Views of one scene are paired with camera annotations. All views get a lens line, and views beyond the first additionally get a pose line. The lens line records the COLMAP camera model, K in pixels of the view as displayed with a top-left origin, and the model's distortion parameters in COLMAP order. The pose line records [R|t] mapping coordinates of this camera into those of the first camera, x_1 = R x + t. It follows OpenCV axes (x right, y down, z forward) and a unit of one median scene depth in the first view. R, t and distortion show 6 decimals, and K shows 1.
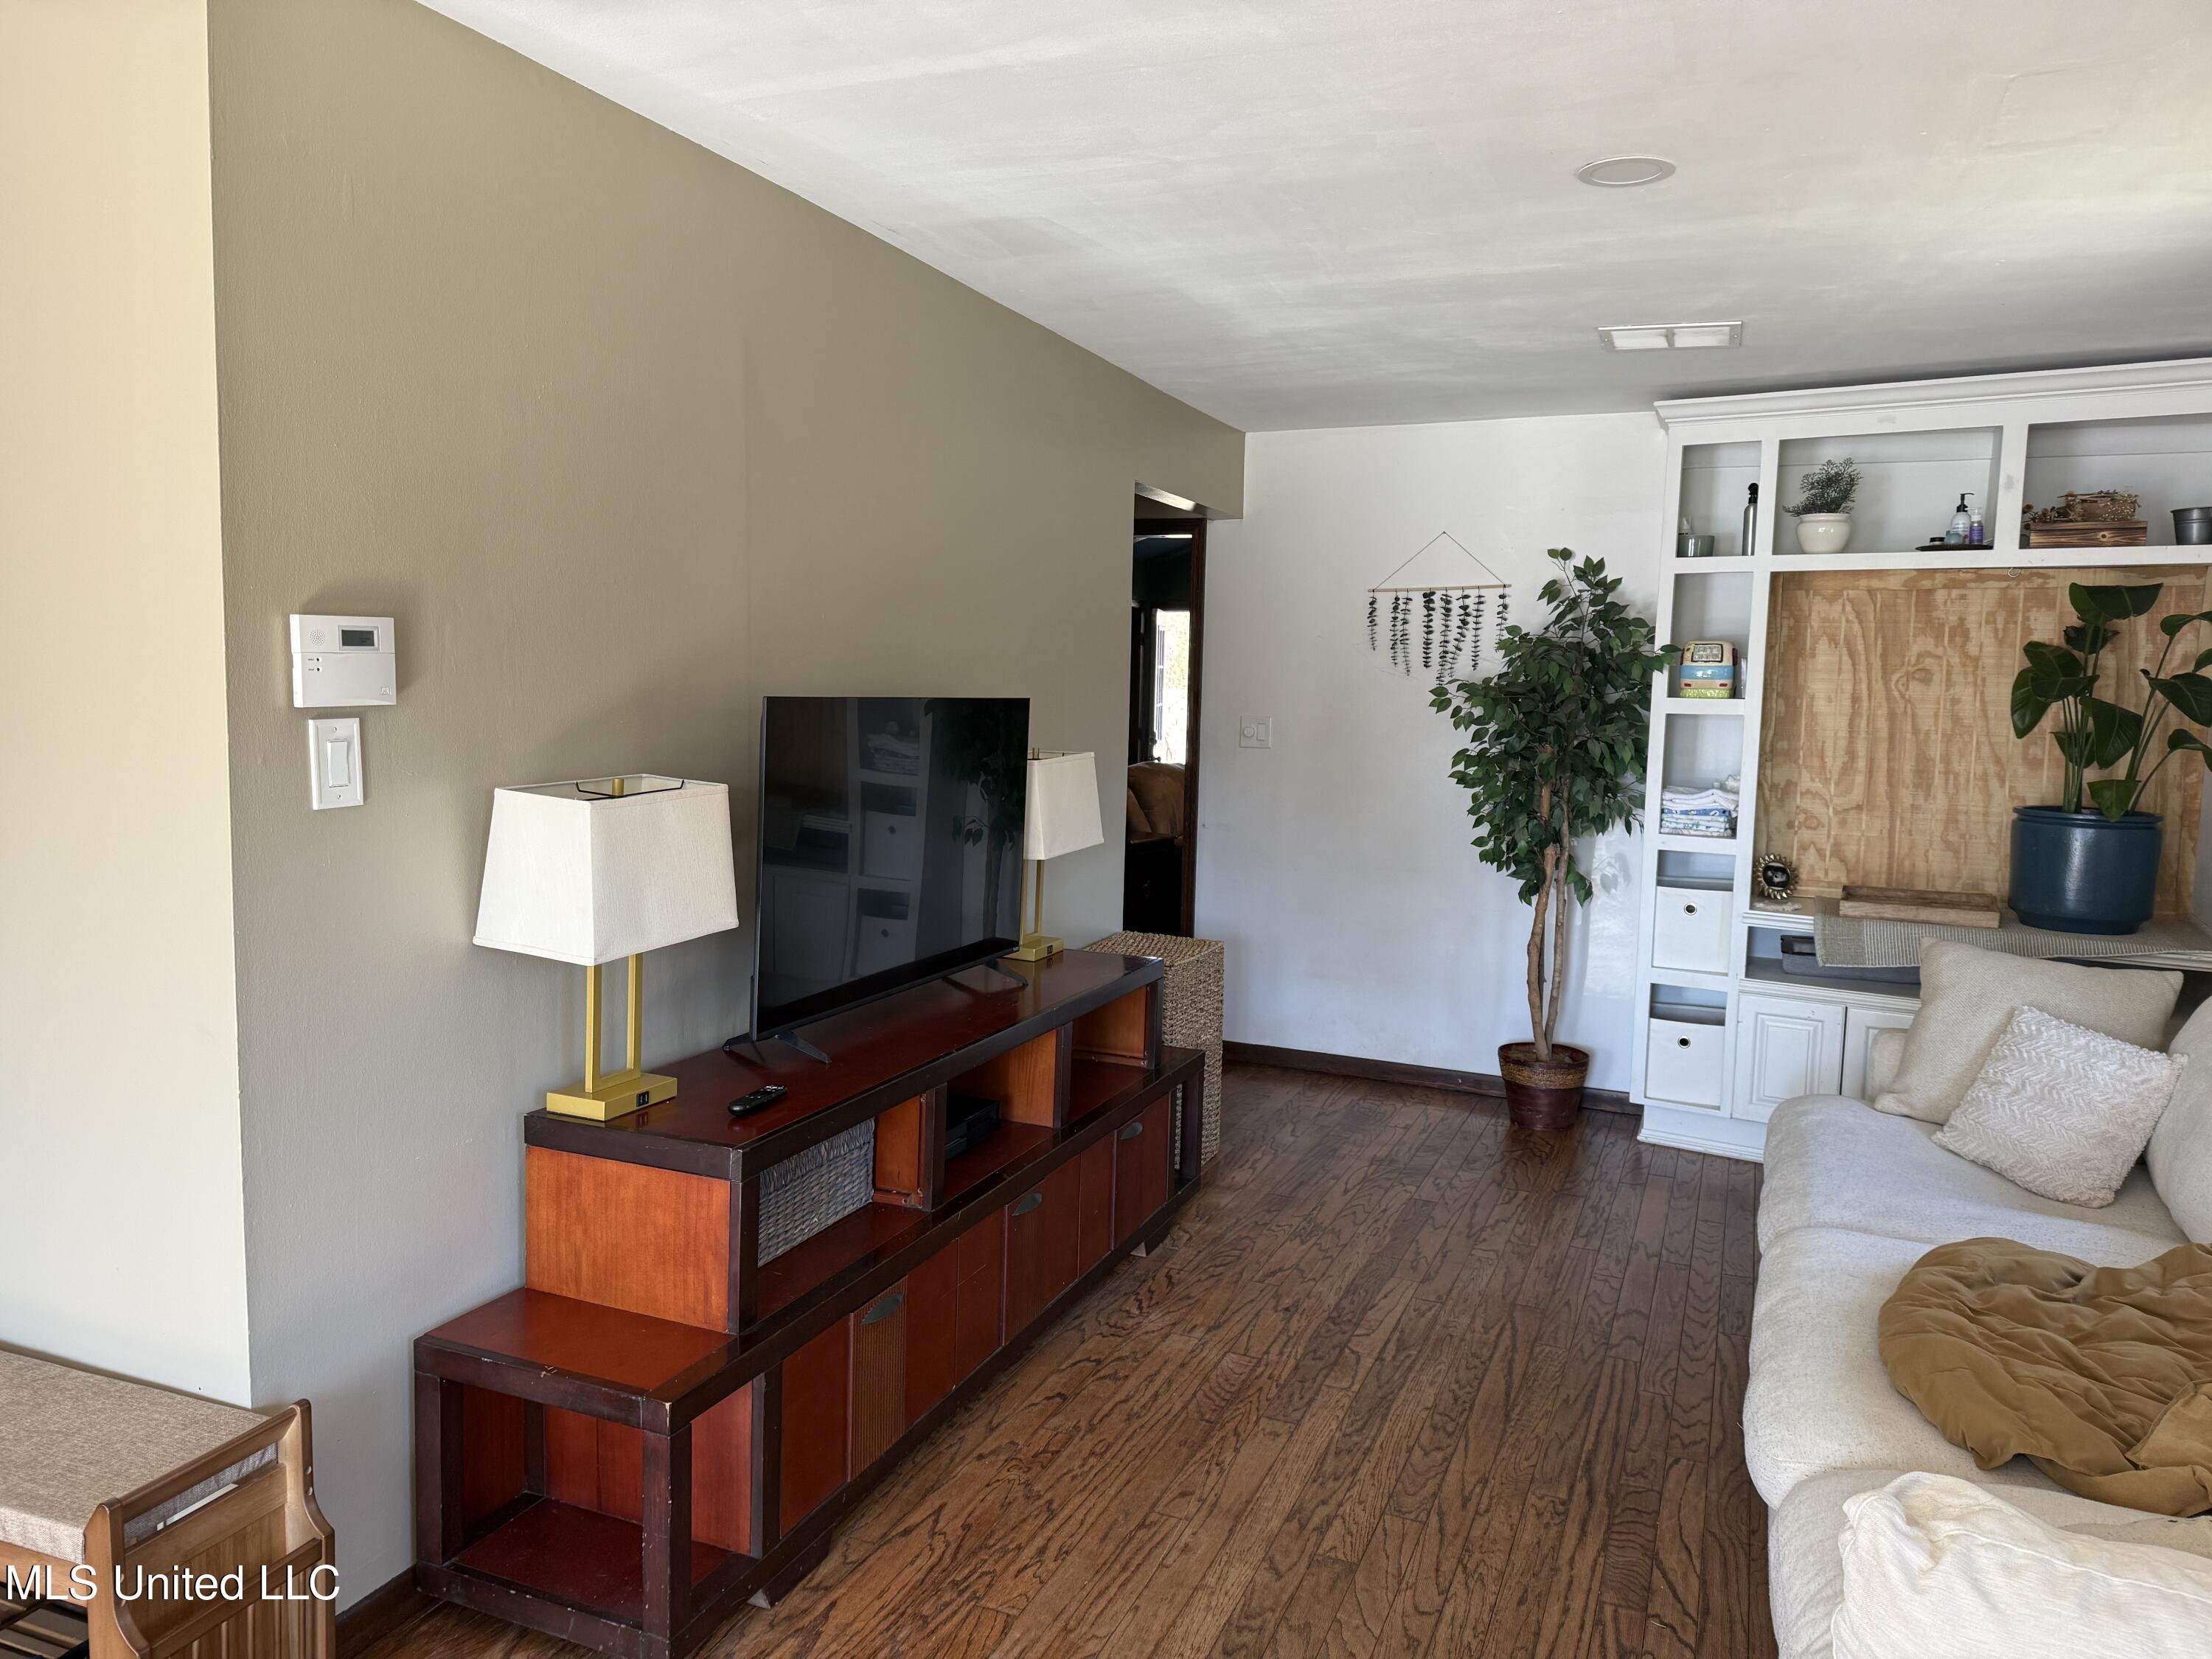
lens RADIAL K [[1509.8, 0, 1106.3], [0, 1509.8, 841.9], [0, 0, 1]] dist [0.002153, -0.015701]
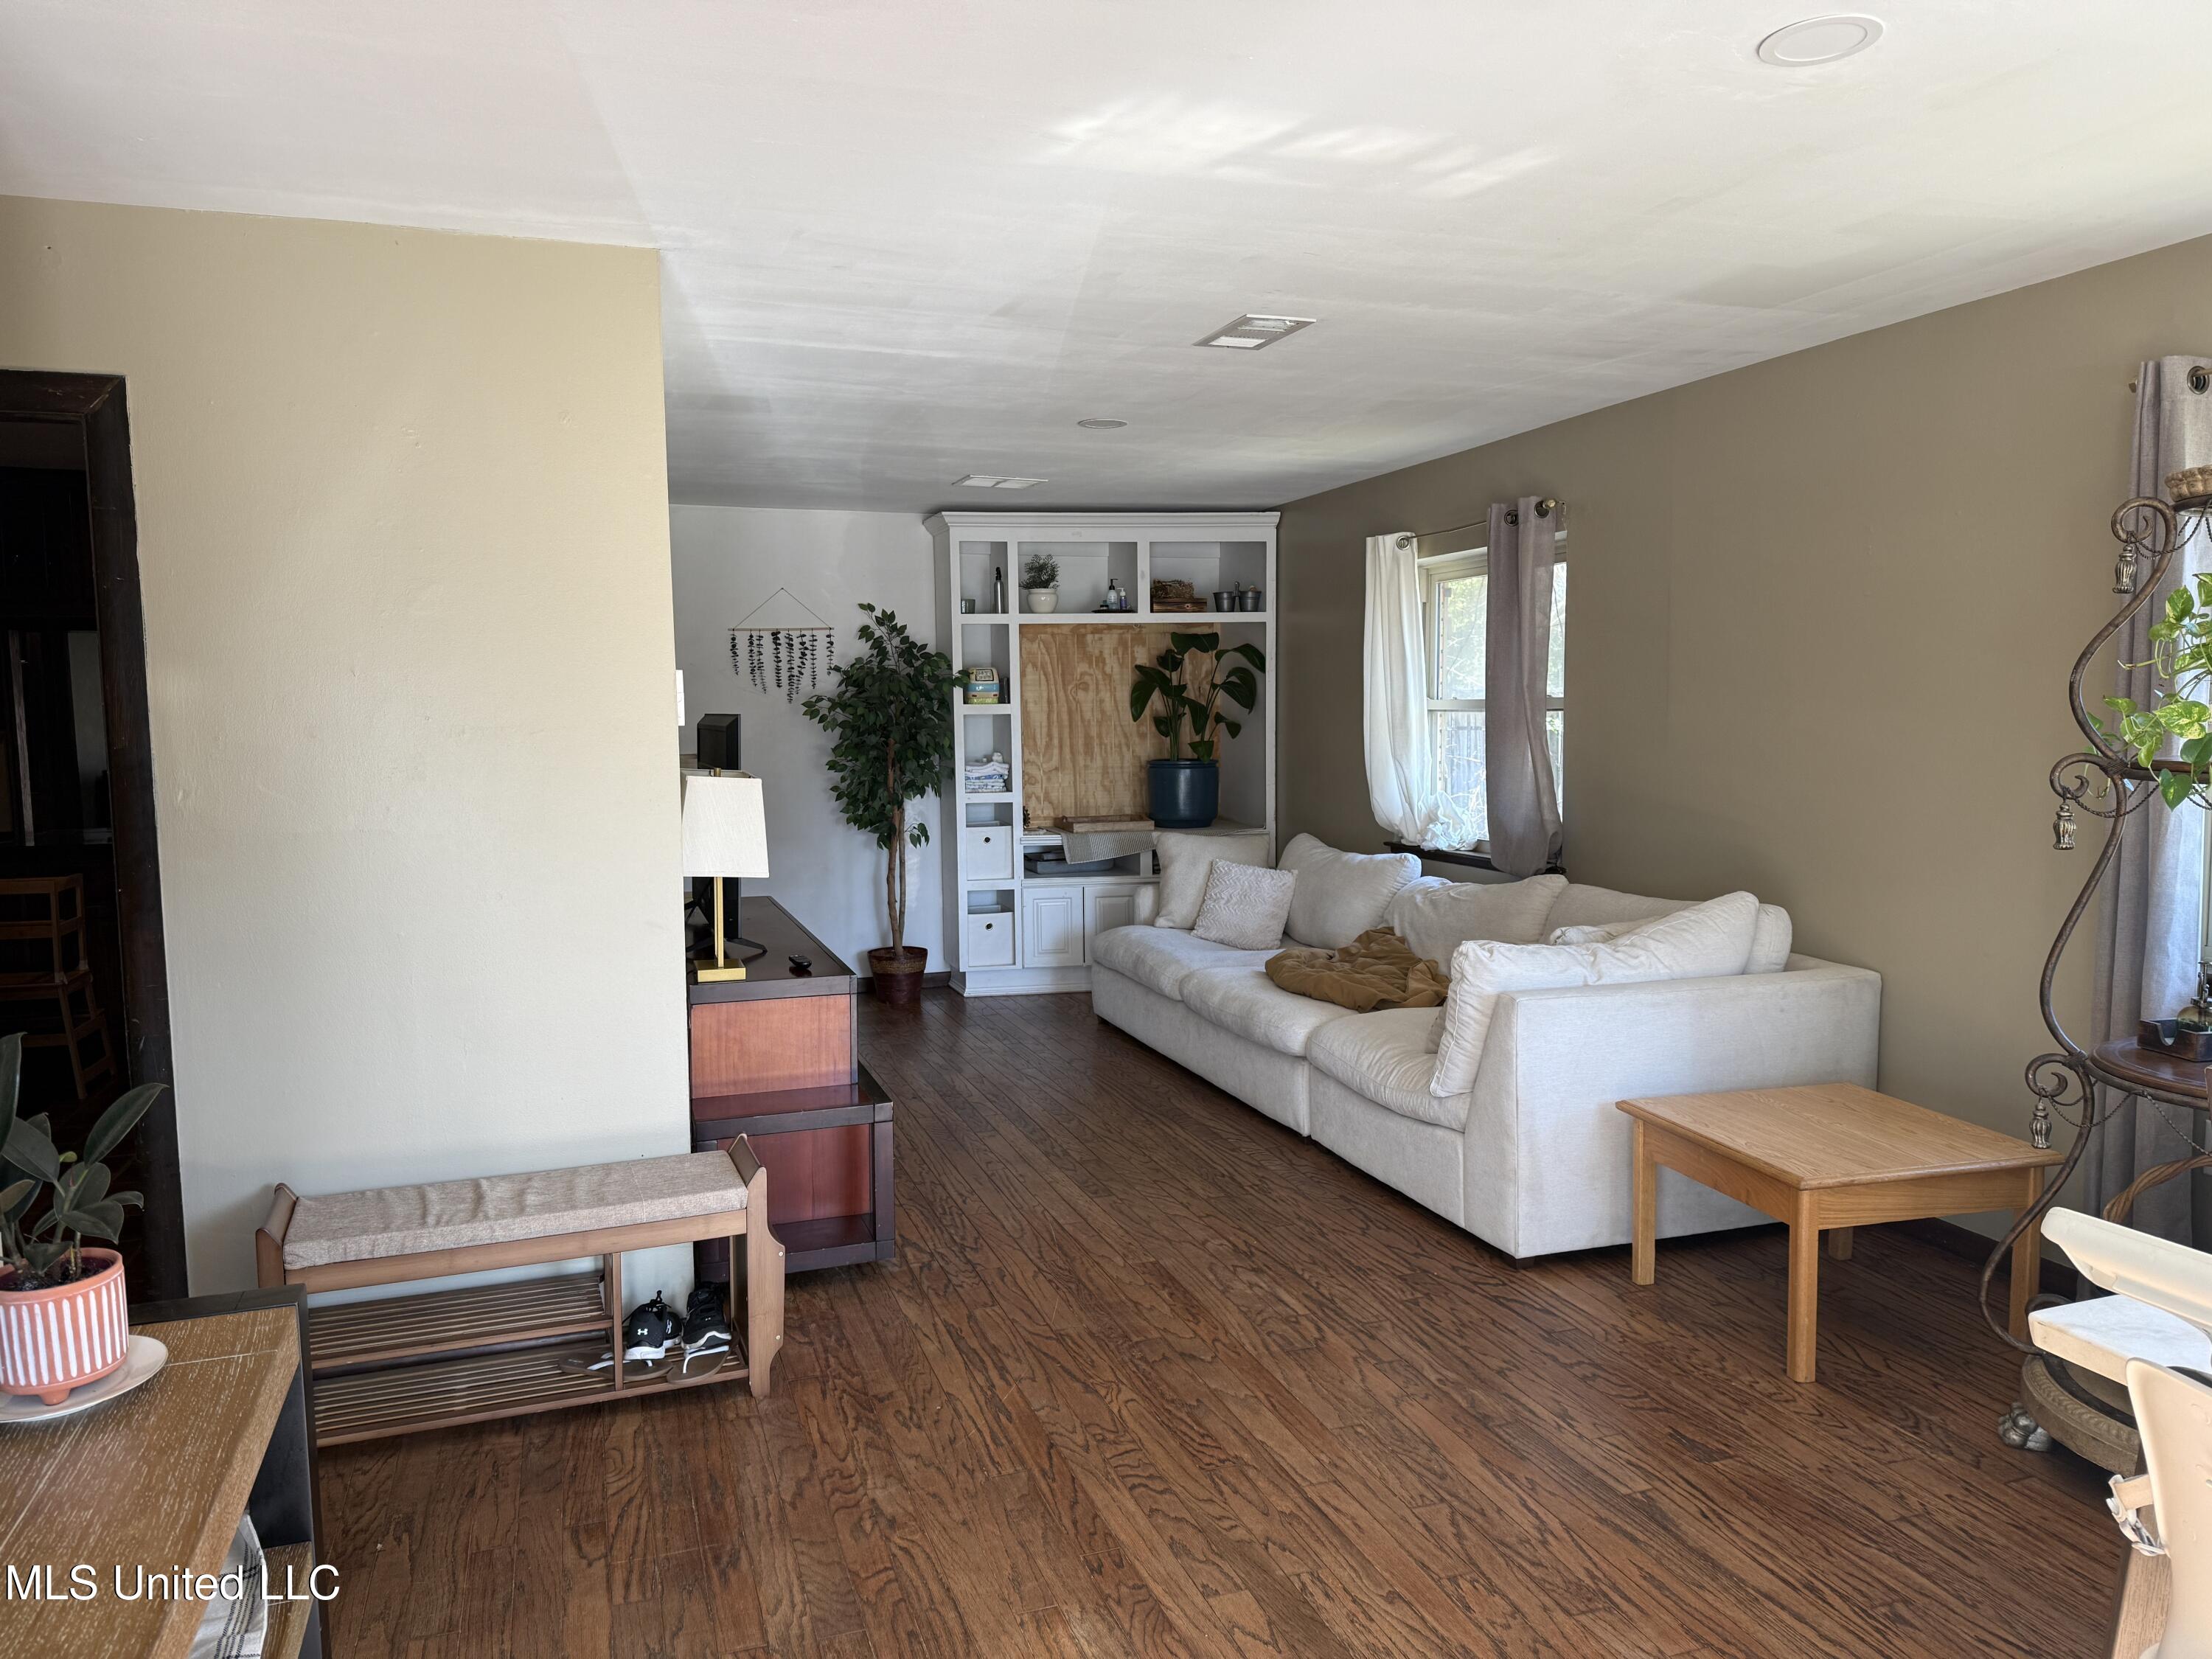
lens RADIAL K [[1509.8, 0, 1107.6], [0, 1509.8, 830.3], [0, 0, 1]] dist [0.002153, -0.015701]
pose [[0.732550, -0.082372, 0.675711, -0.567752], [0.096885, 0.995162, 0.016280, 0.021778], [-0.673784, 0.053541, 0.736987, -0.222741]]
